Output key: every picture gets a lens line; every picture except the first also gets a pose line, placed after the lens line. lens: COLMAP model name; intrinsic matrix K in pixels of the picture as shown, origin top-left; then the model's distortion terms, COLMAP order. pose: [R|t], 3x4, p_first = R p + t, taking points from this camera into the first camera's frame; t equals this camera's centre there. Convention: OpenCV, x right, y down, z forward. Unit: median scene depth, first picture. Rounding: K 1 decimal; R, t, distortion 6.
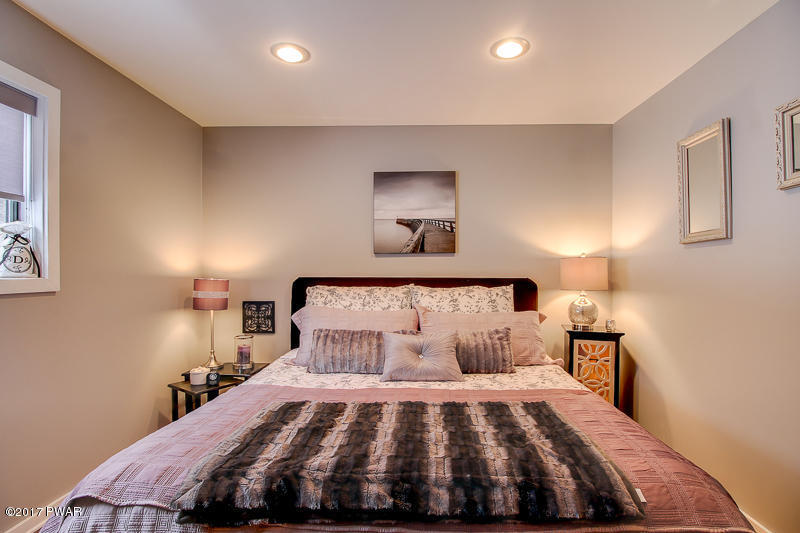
lens RADIAL K [[384.8, 0, 410.2], [0, 384.8, 277.9], [0, 0, 1]] dist [-0.012418, -0.003736]
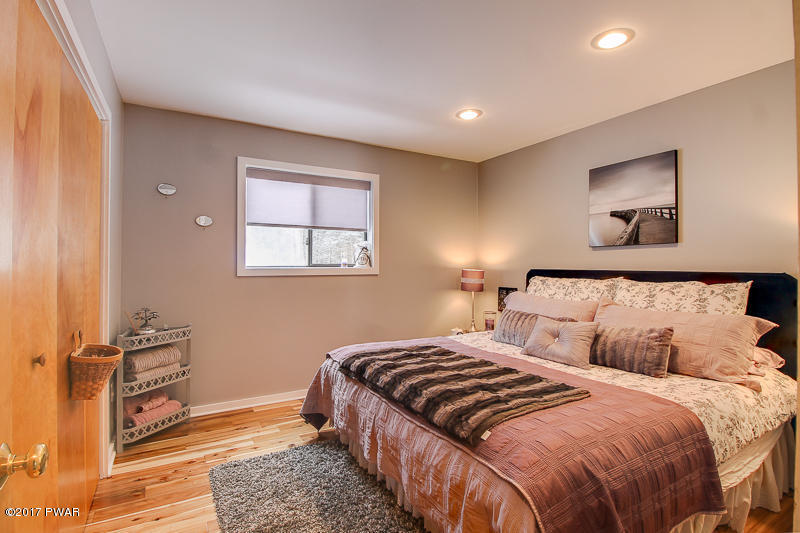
lens RADIAL K [[384.8, 0, 402.3], [0, 384.8, 264.2], [0, 0, 1]] dist [-0.012418, -0.003736]
pose [[0.523578, -0.002222, -0.851975, 0.546005], [-0.015330, 0.999810, -0.012029, 0.003434], [0.851840, 0.019359, 0.523445, 0.021196]]
